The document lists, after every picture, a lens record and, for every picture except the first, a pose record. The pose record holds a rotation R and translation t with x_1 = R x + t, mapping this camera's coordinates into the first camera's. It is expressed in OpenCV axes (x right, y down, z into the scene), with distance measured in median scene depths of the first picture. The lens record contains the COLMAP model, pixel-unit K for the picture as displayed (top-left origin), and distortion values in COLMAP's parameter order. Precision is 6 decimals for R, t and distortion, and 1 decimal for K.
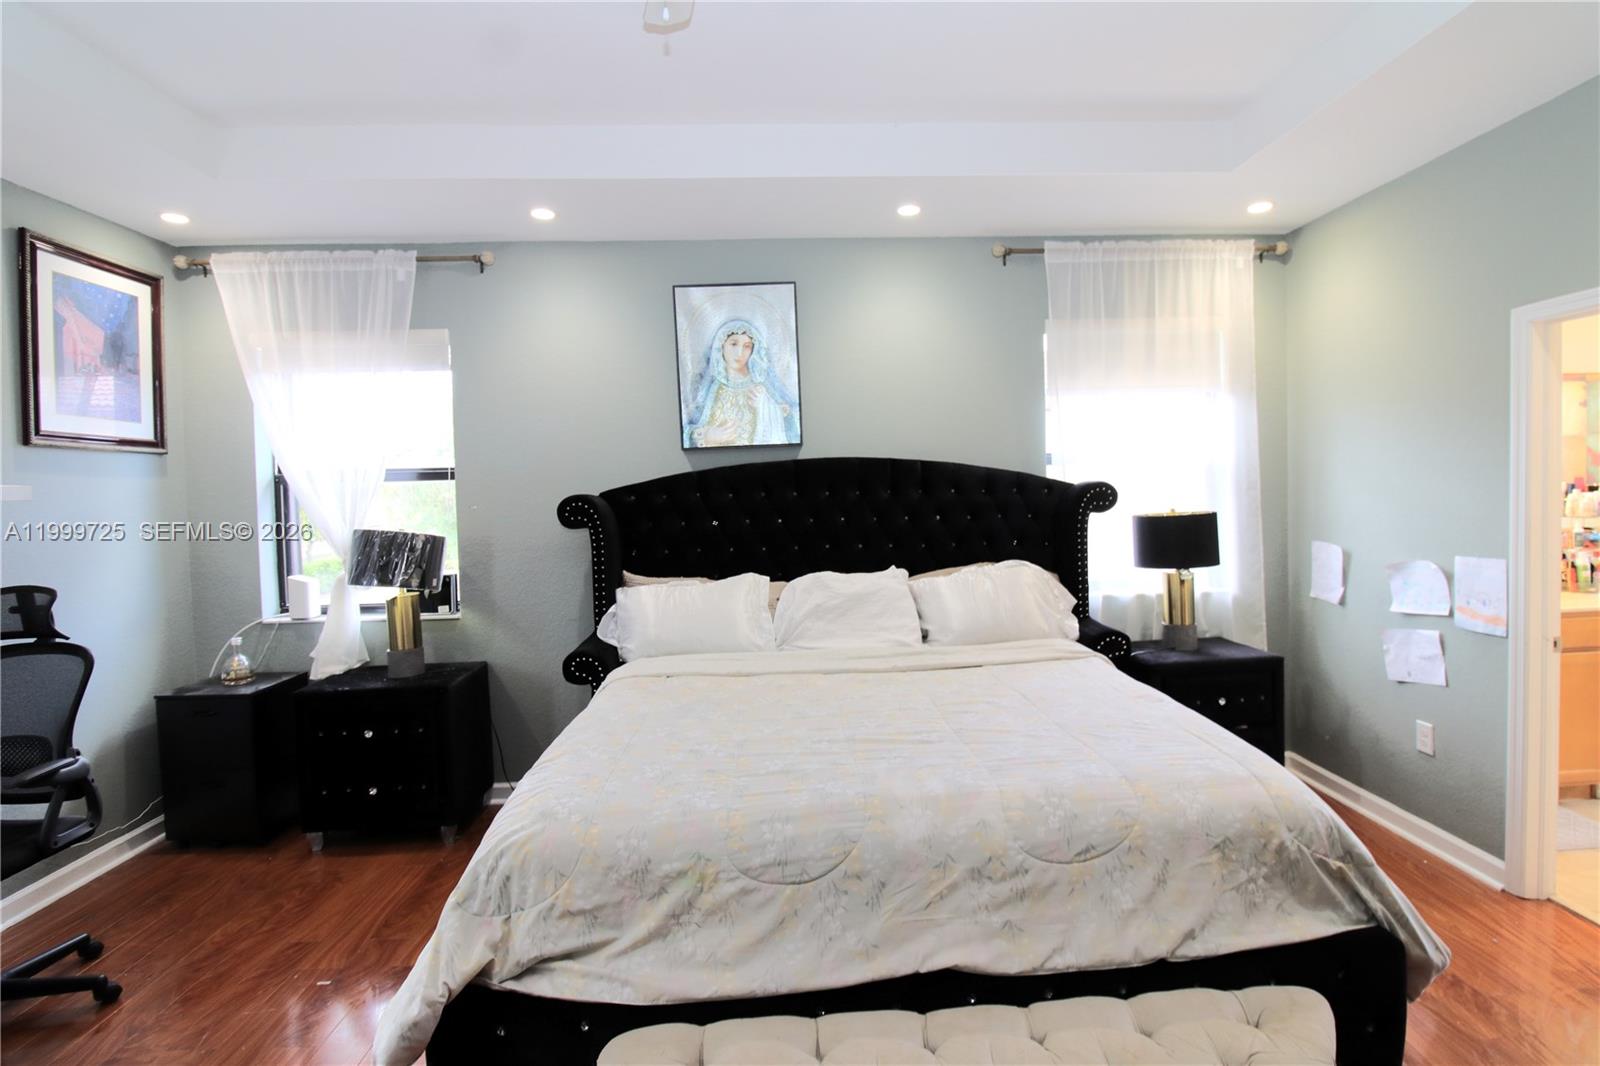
lens RADIAL K [[749.8, 0, 800.9], [0, 749.8, 509.1], [0, 0, 1]] dist [0.001381, -0.013340]
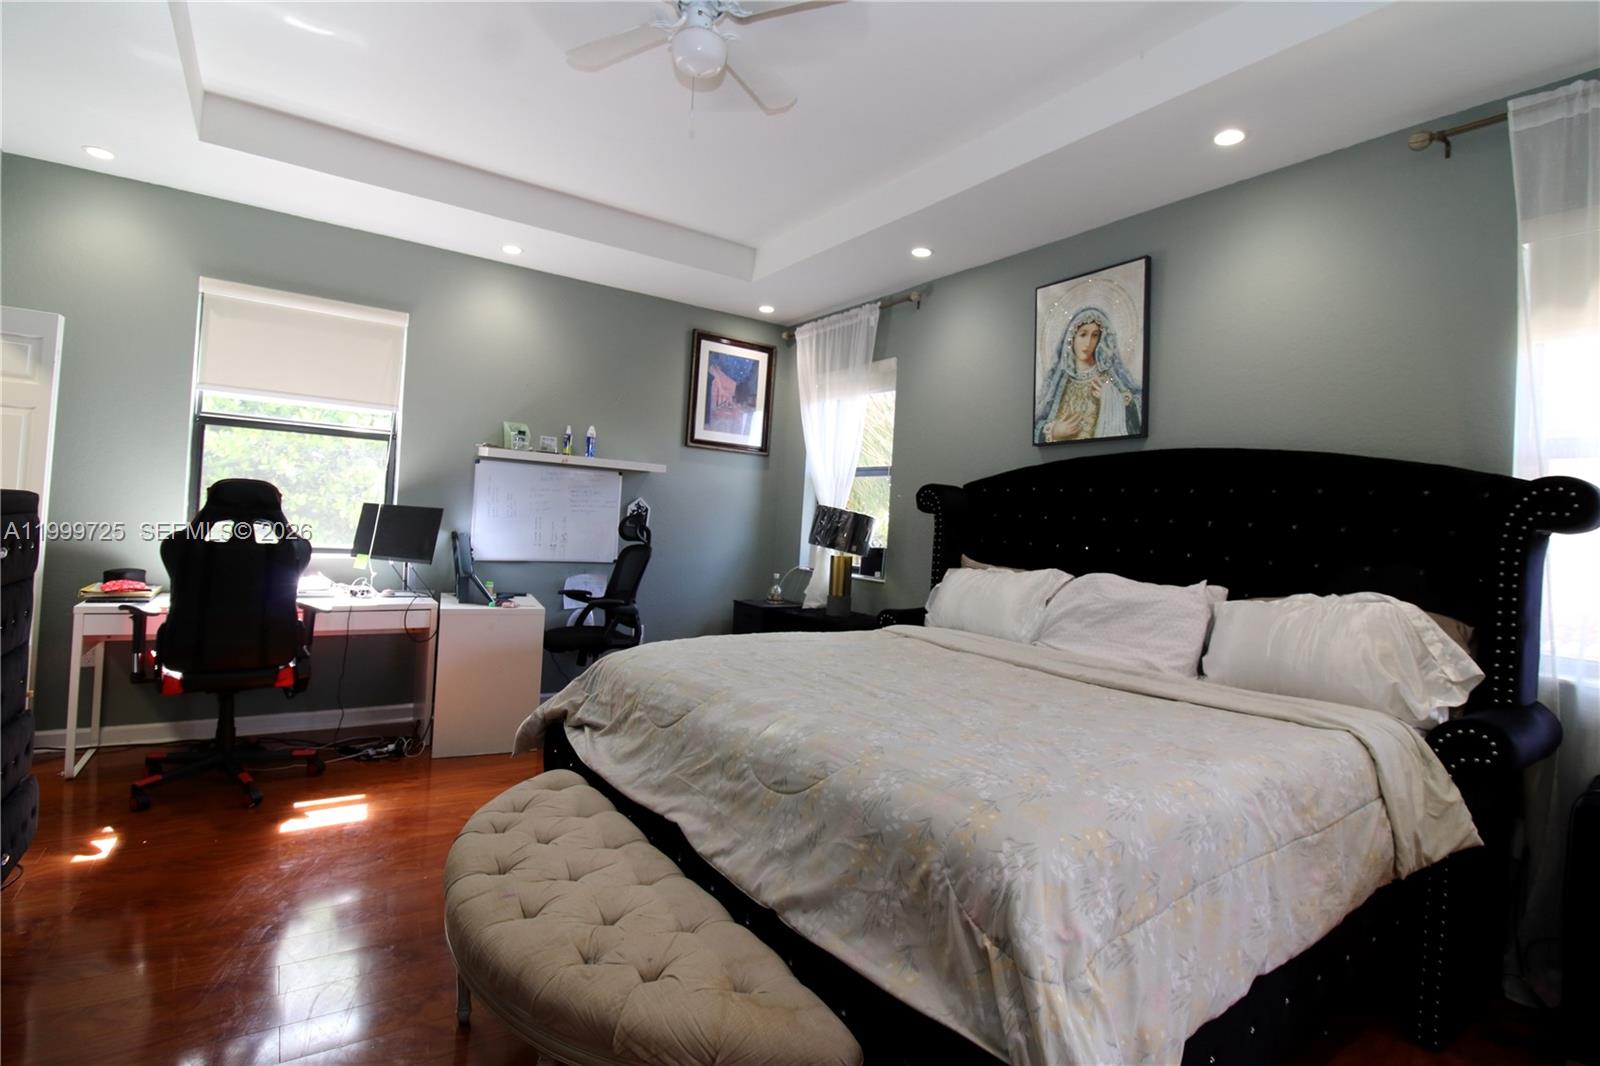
lens RADIAL K [[749.8, 0, 812.2], [0, 749.8, 499.8], [0, 0, 1]] dist [0.001381, -0.013340]
pose [[0.538296, 0.031844, -0.842154, 0.579063], [-0.091494, 0.995588, -0.020837, 0.046751], [0.837774, 0.088269, 0.538835, 0.219347]]
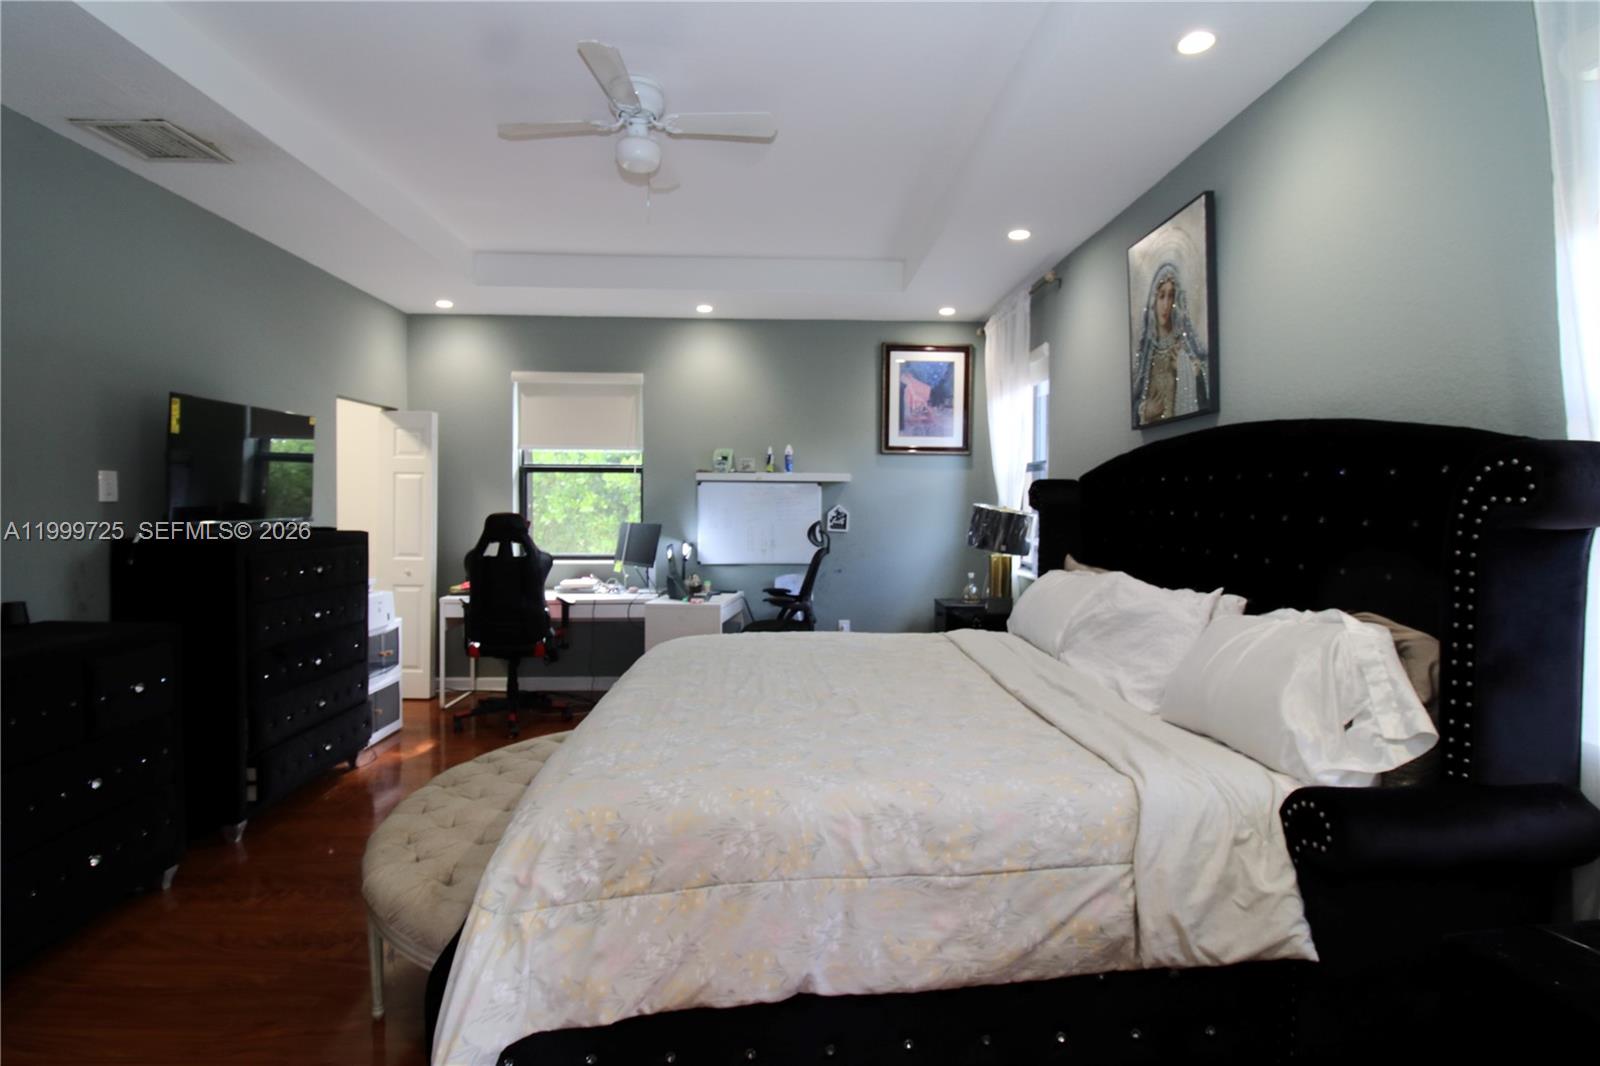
lens RADIAL K [[749.8, 0, 815.0], [0, 749.8, 499.0], [0, 0, 1]] dist [0.001381, -0.013340]
pose [[0.016944, 0.023138, -0.999589, 0.779348], [-0.030510, 0.999279, 0.022613, -0.005036], [0.999391, 0.030114, 0.017638, 0.652087]]
